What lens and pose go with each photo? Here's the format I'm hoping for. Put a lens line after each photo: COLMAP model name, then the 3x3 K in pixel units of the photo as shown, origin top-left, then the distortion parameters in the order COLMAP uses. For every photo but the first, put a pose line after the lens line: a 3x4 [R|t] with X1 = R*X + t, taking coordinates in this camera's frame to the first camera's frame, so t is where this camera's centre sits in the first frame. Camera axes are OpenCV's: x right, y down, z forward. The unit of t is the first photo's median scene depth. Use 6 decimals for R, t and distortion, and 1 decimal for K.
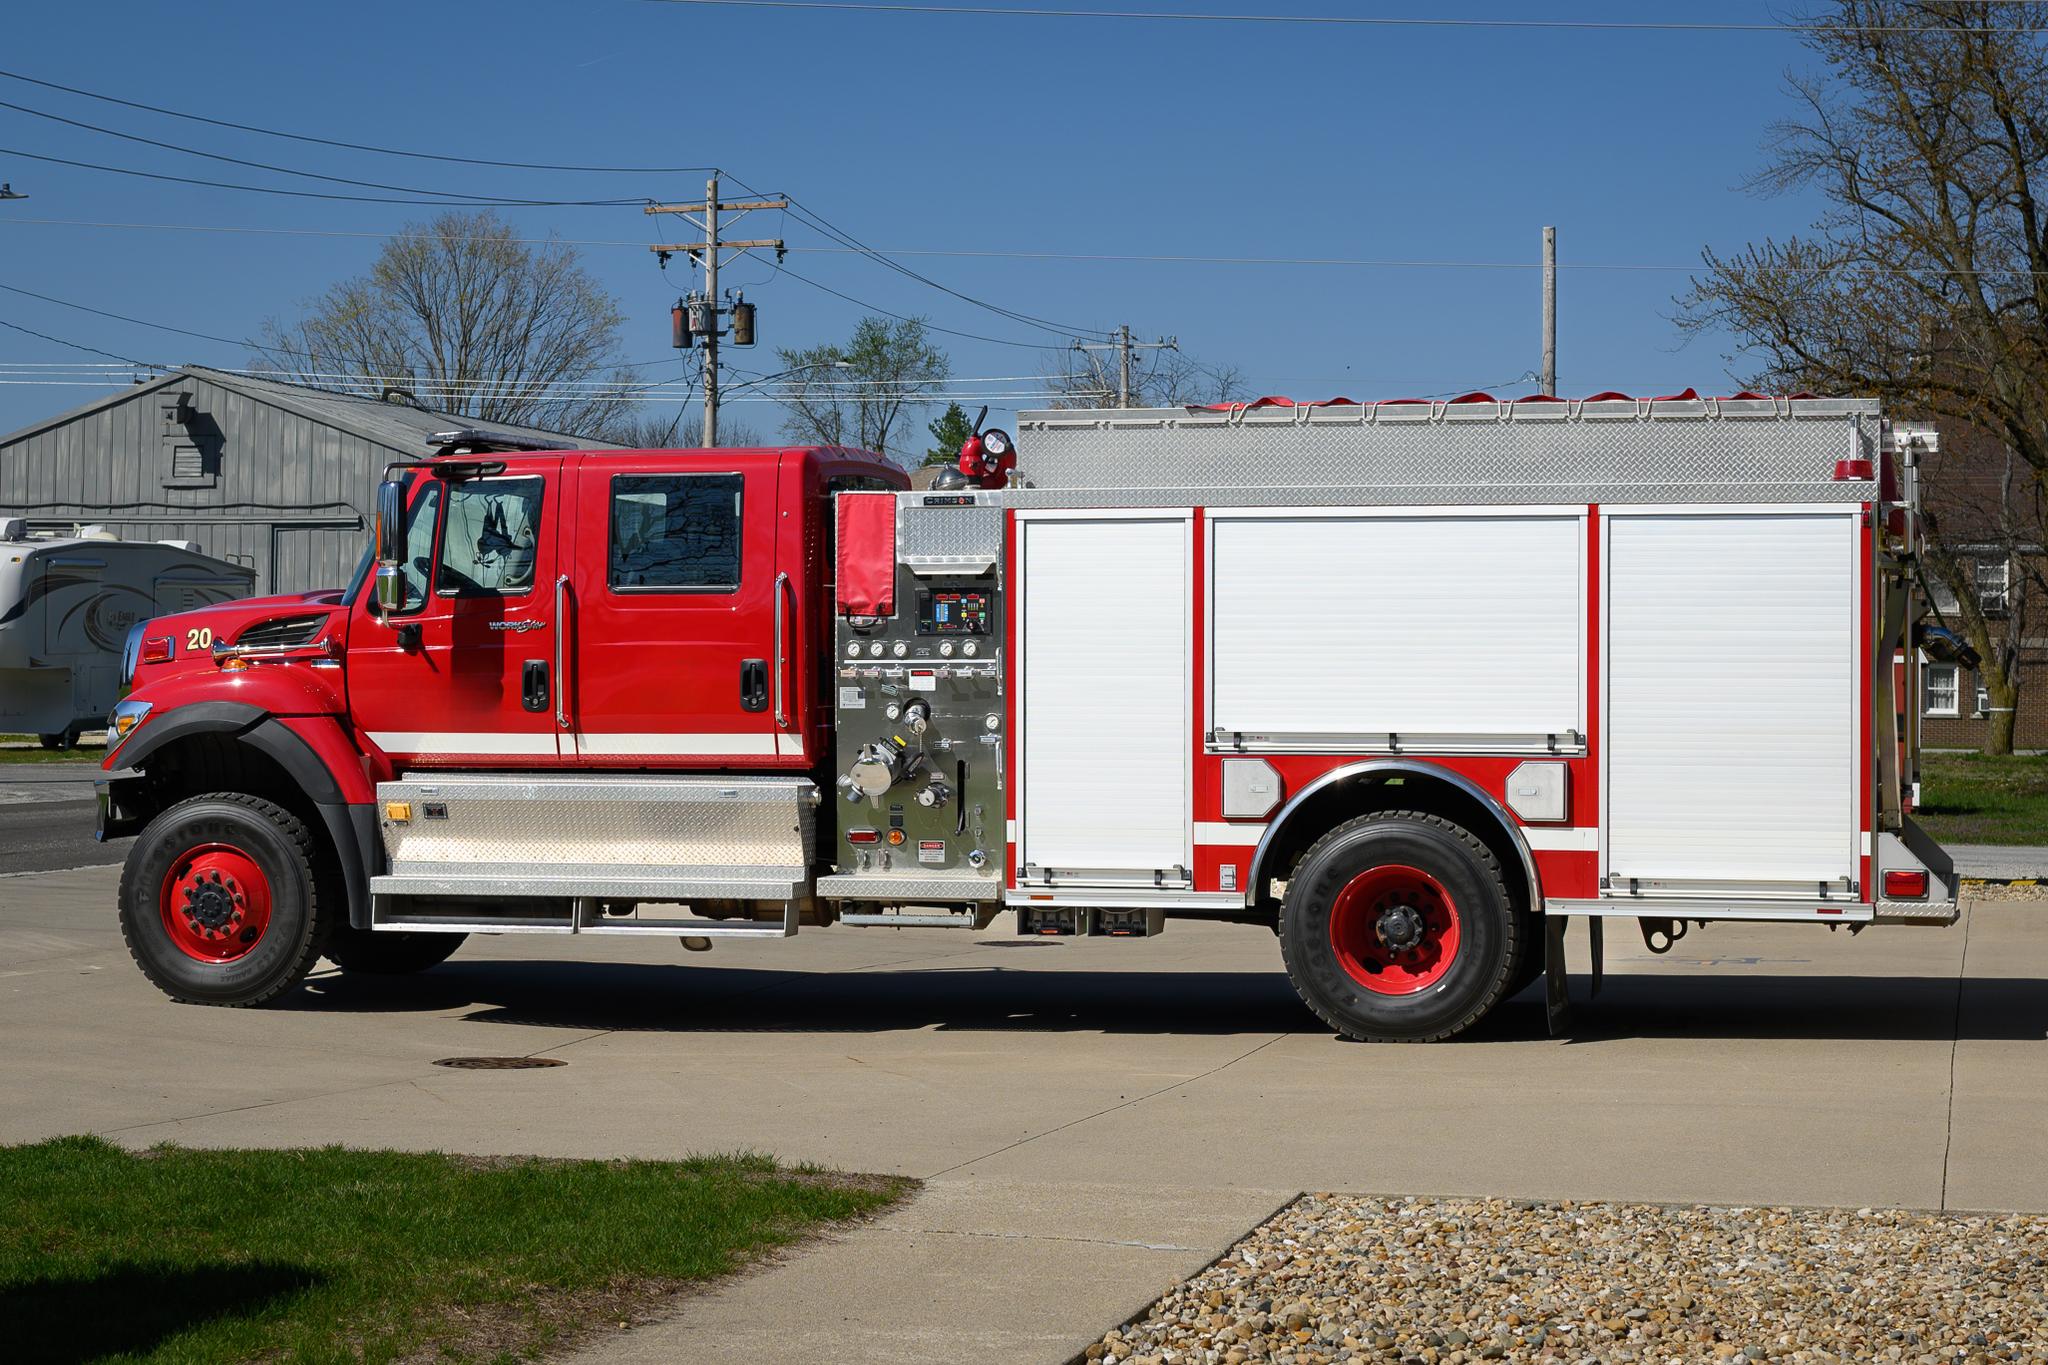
lens RADIAL K [[3758.0, 0, 1075.1], [0, 3758.0, 815.2], [0, 0, 1]] dist [0.009336, -0.145482]
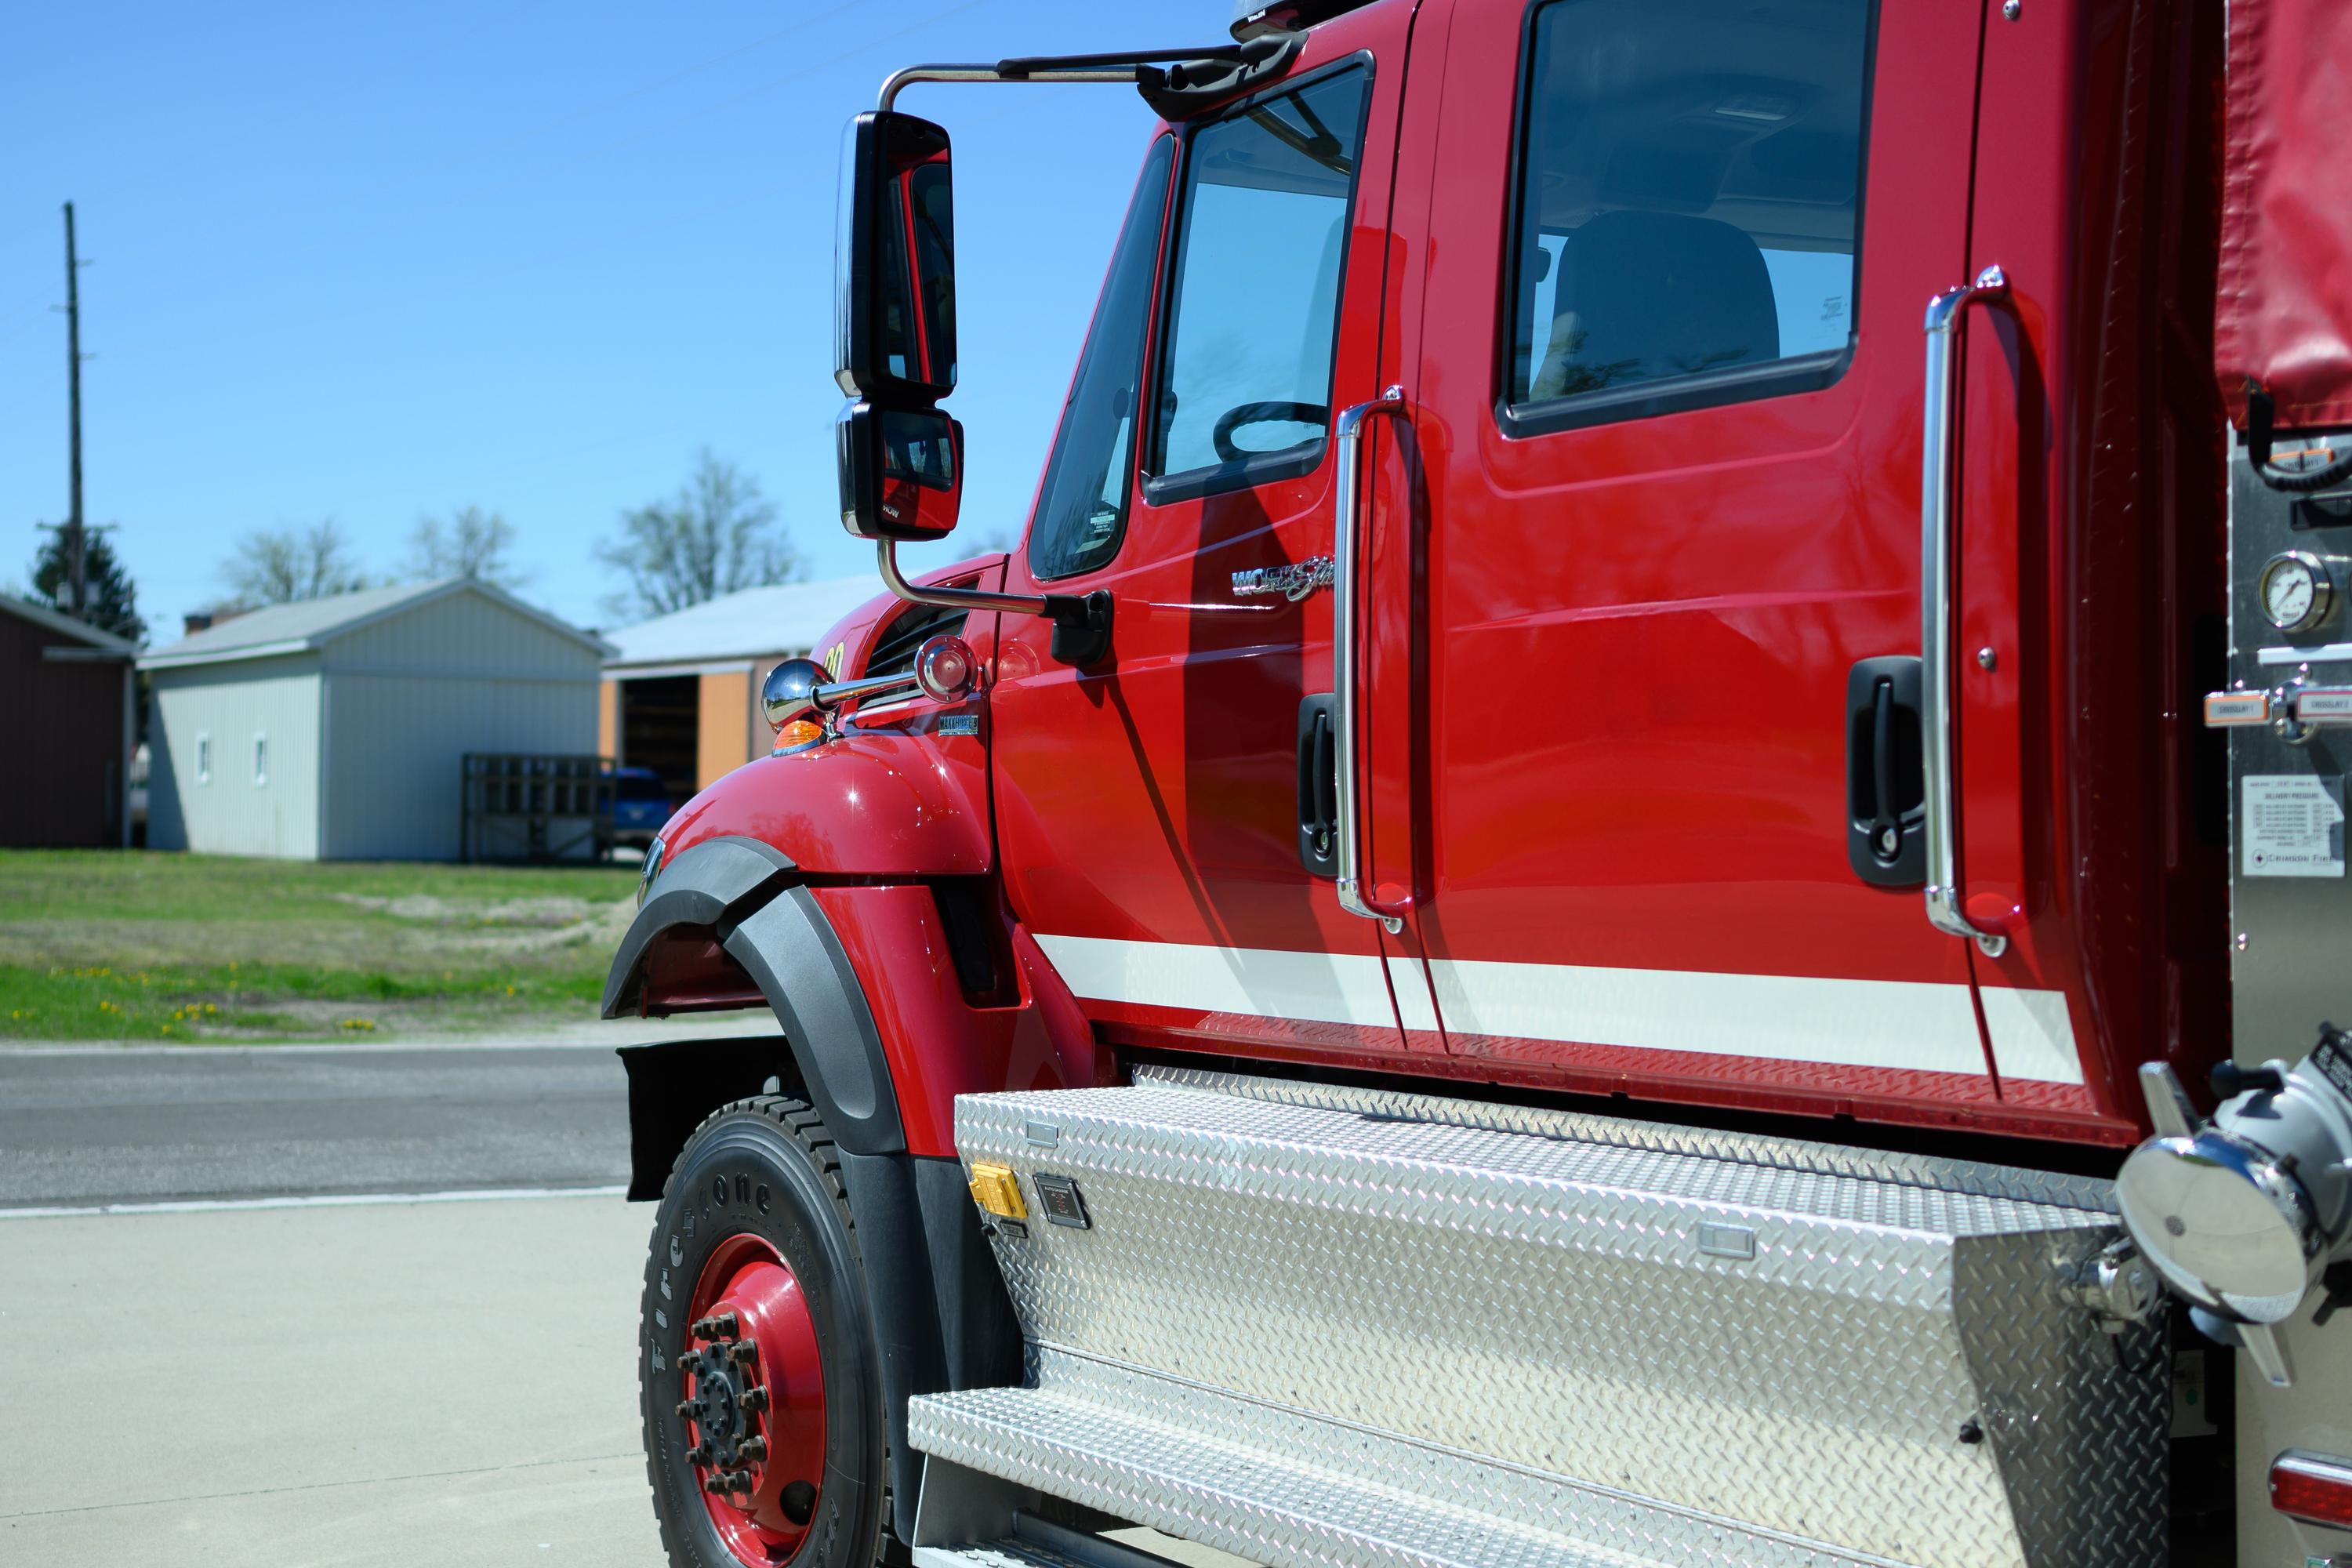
lens RADIAL K [[3490.4, 0, 1167.0], [0, 3490.4, 782.6], [0, 0, 1]] dist [0.002786, -0.037291]
pose [[0.701281, -0.008910, -0.712829, 0.035589], [-0.028470, 0.998774, -0.040494, -0.023998], [0.712316, 0.048692, 0.700168, 0.818285]]
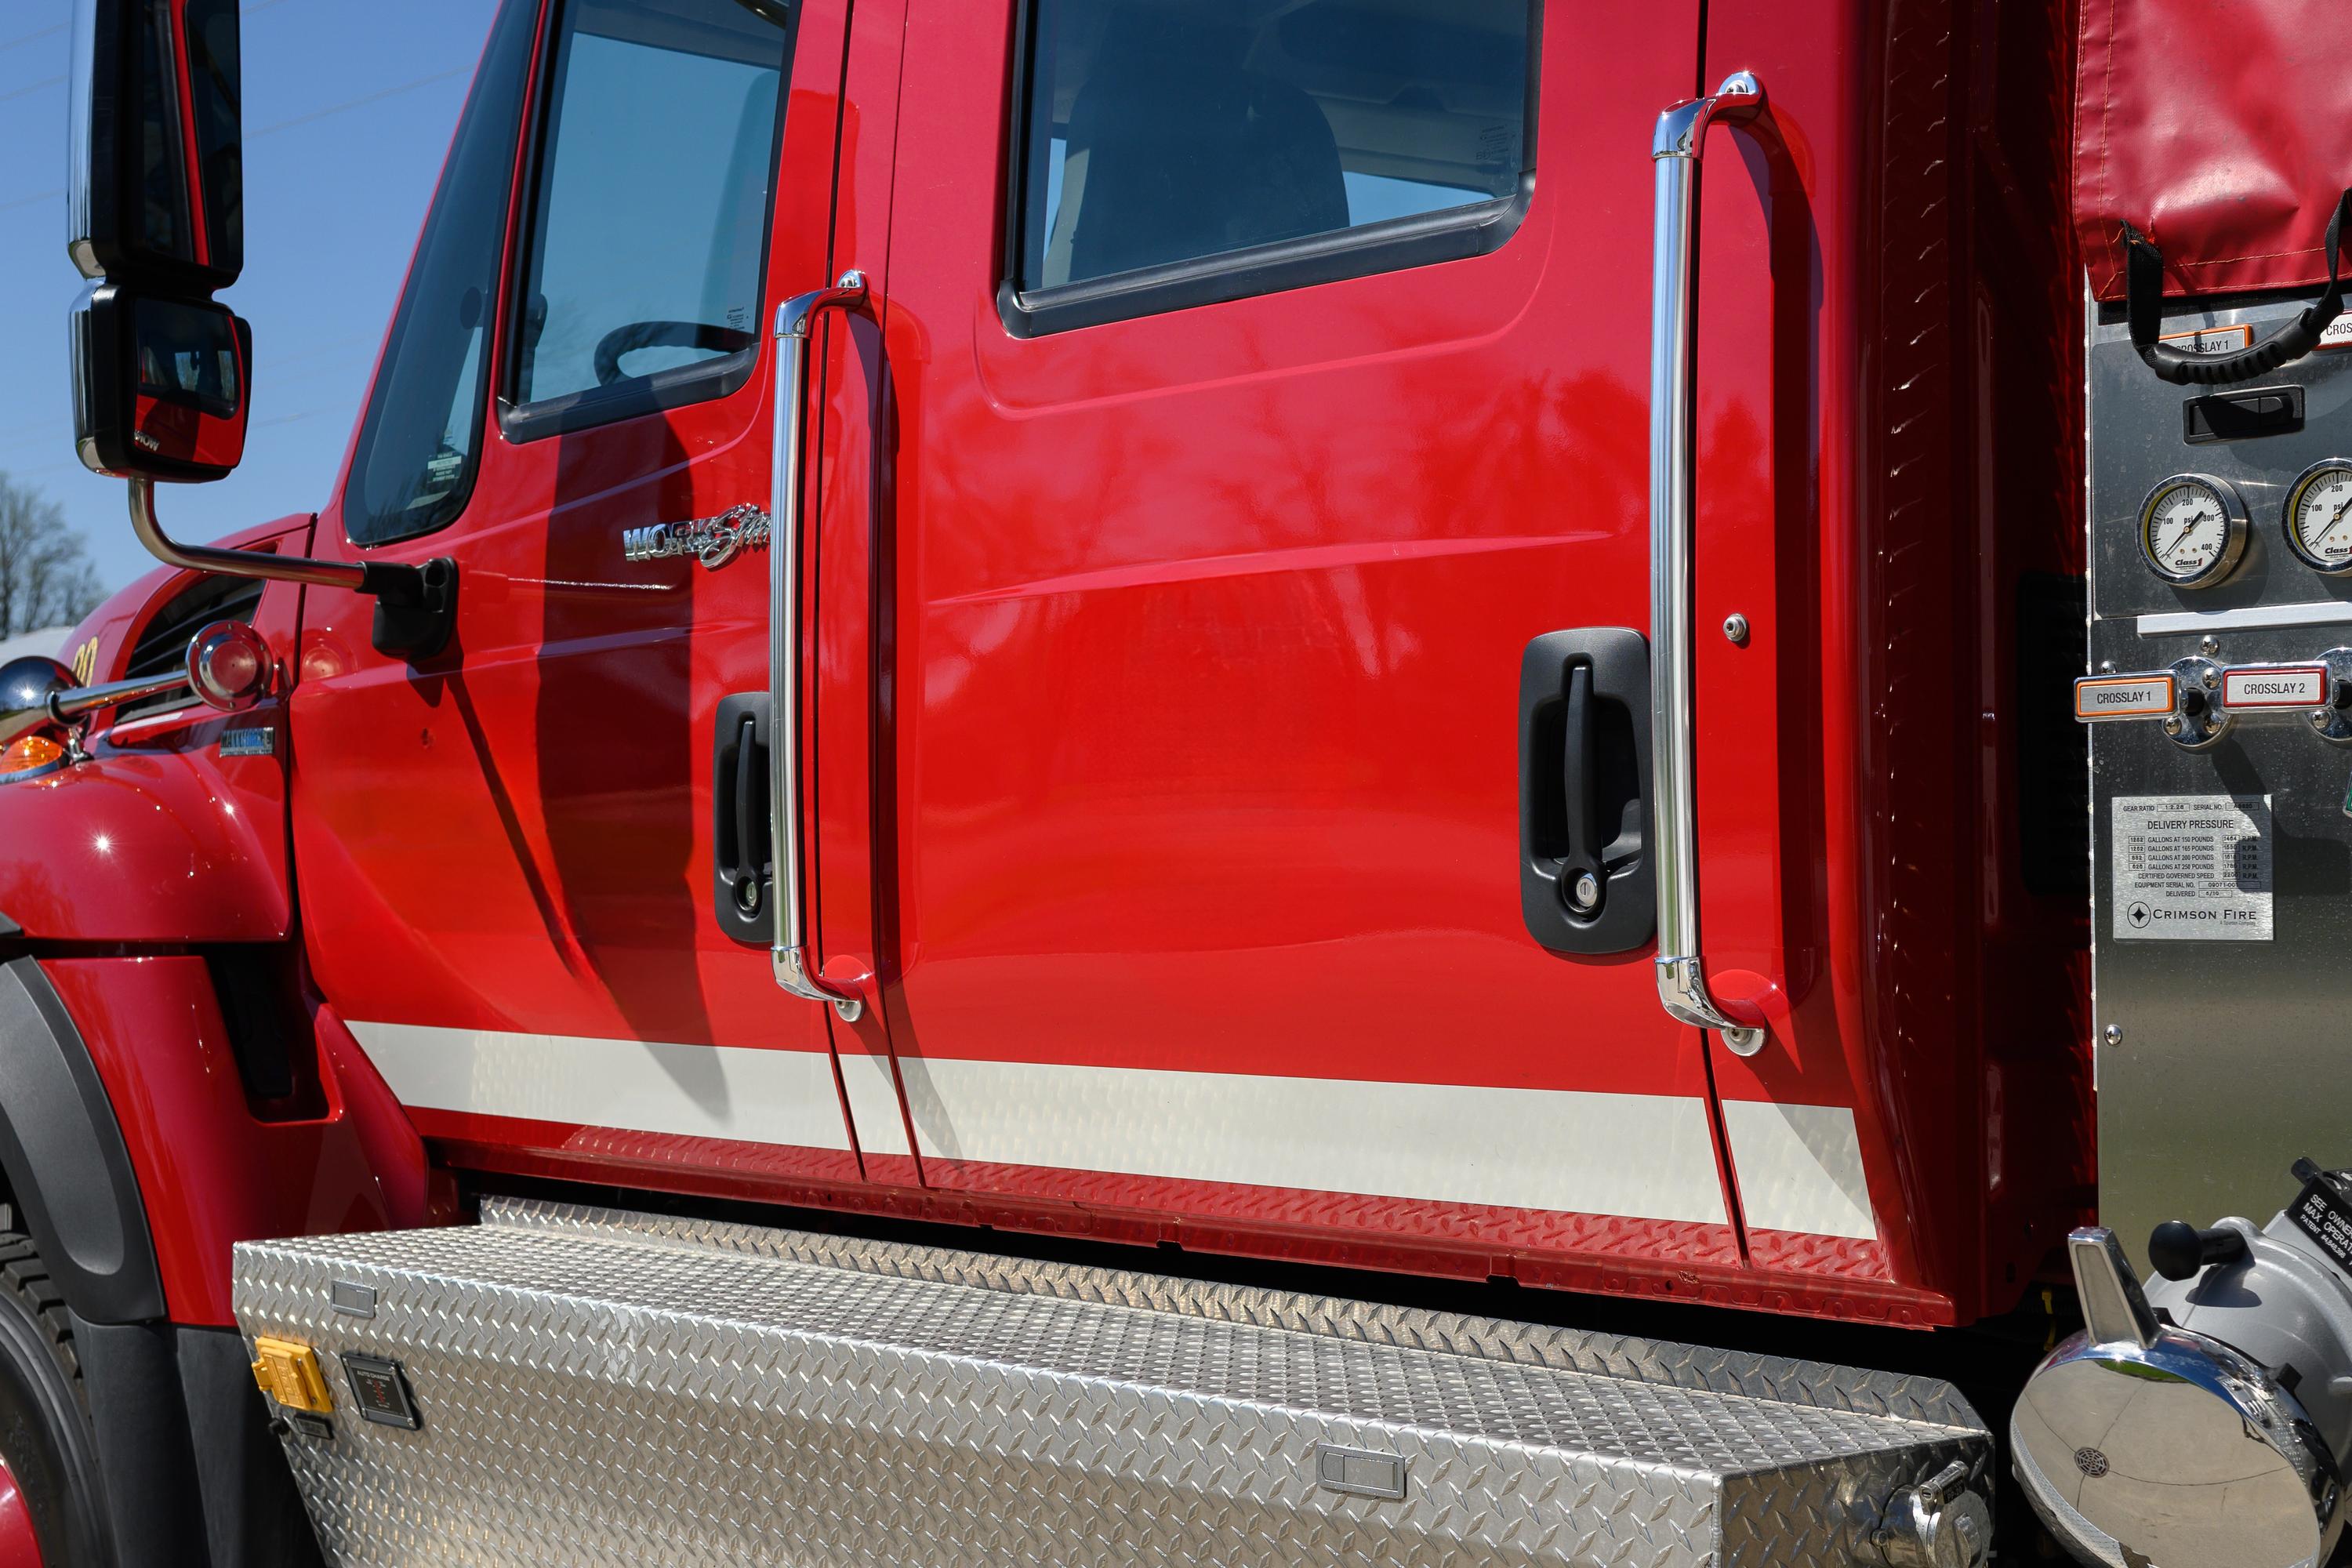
lens RADIAL K [[3607.8, 0, 1139.4], [0, 3607.8, 739.8], [0, 0, 1]] dist [-0.002767, 0.002715]
pose [[0.813786, -0.024120, -0.580664, -0.011199], [-0.022624, 0.997066, -0.073124, -0.025057], [0.580724, 0.072644, 0.810853, 0.862350]]
